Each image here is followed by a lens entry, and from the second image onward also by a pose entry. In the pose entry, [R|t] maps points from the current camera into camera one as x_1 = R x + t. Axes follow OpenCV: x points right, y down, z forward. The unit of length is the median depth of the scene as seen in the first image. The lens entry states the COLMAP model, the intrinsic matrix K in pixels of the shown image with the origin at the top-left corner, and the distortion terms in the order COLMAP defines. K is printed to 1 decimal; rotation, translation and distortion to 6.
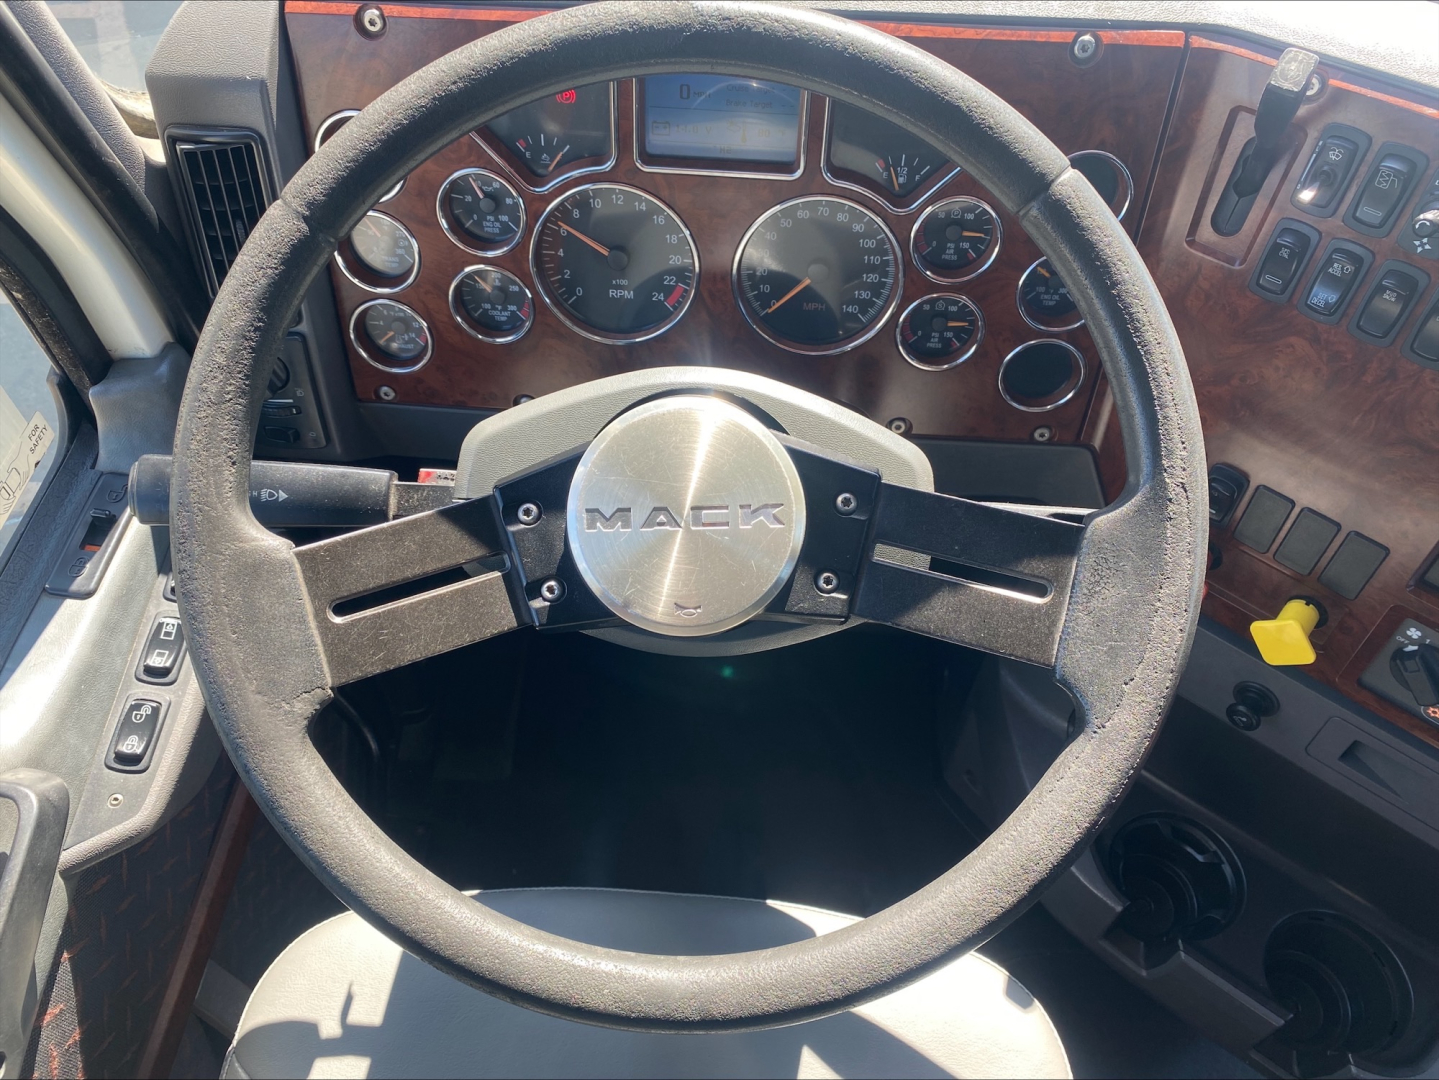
lens RADIAL K [[1110.5, 0, 722.1], [0, 1110.5, 512.3], [0, 0, 1]] dist [0.004433, -0.006360]
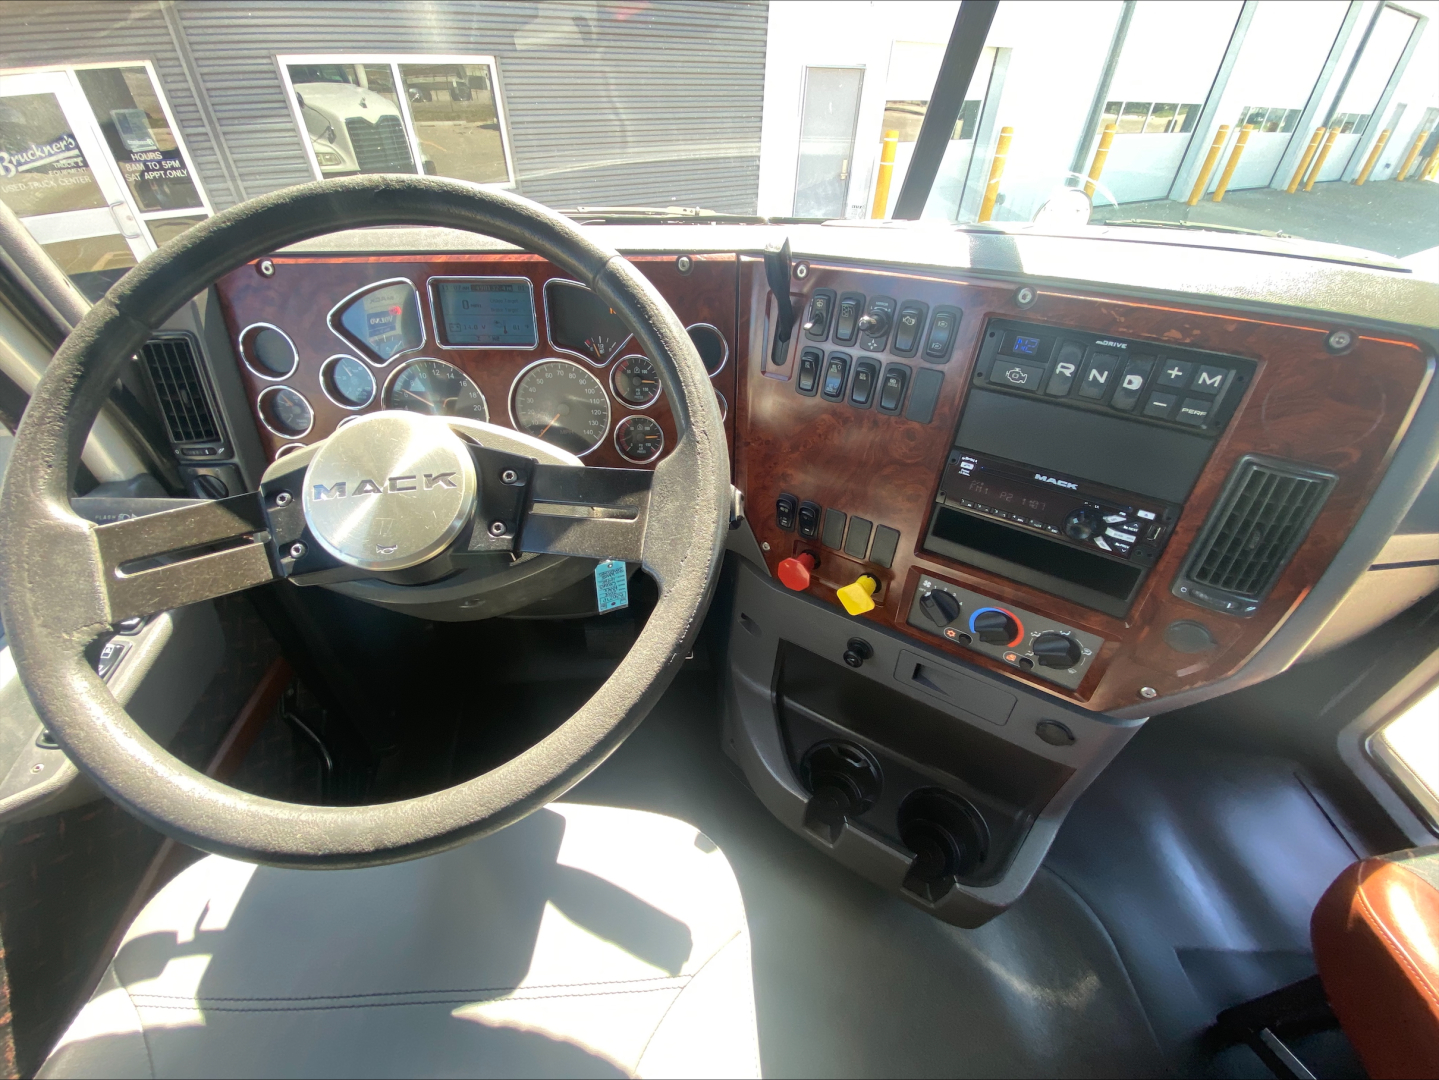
lens RADIAL K [[565.2, 0, 750.6], [0, 565.2, 559.0], [0, 0, 1]] dist [0.018838, -0.017812]
pose [[0.990564, -0.077887, 0.112768, 0.341536], [0.100708, 0.971748, -0.213456, 0.296938], [-0.092956, 0.222799, 0.970423, 0.237127]]
